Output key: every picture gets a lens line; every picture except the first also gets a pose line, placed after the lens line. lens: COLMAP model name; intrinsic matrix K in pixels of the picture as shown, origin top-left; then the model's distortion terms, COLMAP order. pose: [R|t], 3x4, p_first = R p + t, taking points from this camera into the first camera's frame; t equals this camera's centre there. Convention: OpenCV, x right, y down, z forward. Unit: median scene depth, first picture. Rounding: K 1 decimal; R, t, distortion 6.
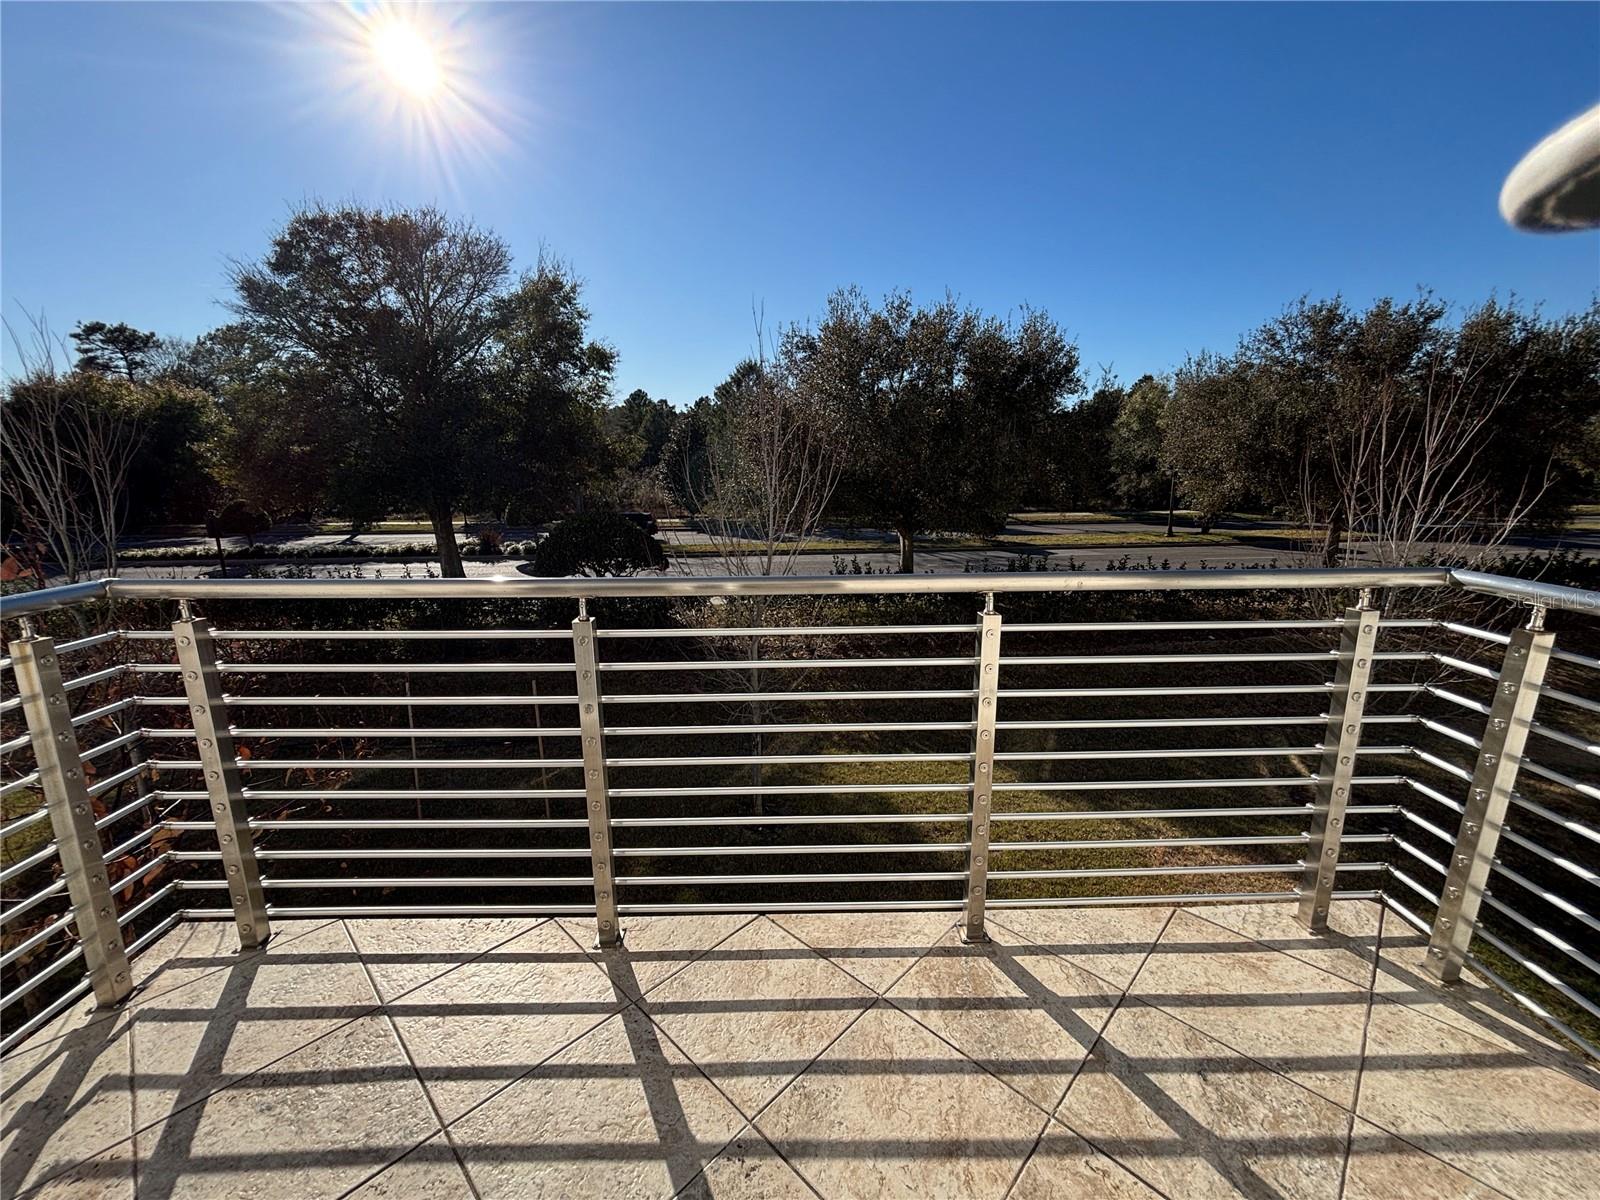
lens RADIAL K [[641.0, 0, 797.0], [0, 641.0, 599.9], [0, 0, 1]] dist [-0.002620, -0.000091]
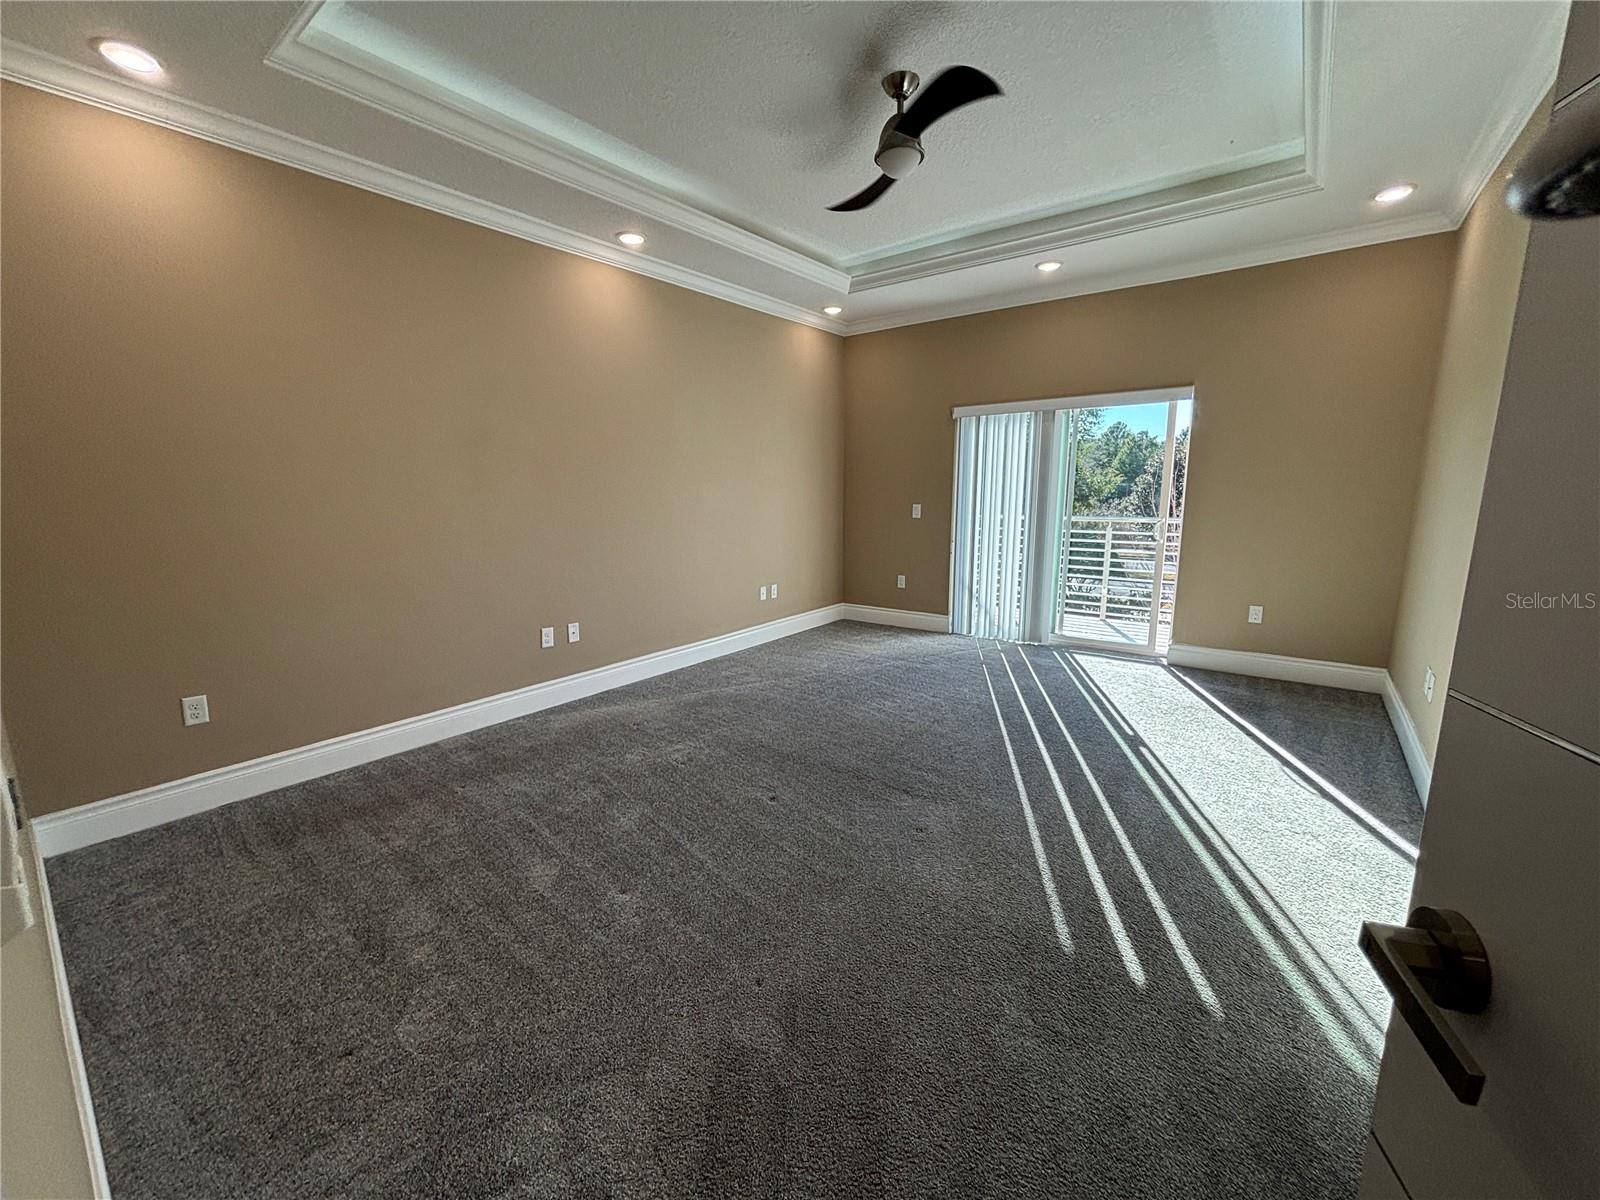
lens RADIAL K [[641.0, 0, 792.2], [0, 641.0, 603.1], [0, 0, 1]] dist [-0.002620, -0.000091]
pose [[0.773389, 0.113637, -0.623663, 0.025976], [-0.140664, 0.990039, 0.005961, 0.029281], [0.618129, 0.083117, 0.781670, -0.127651]]
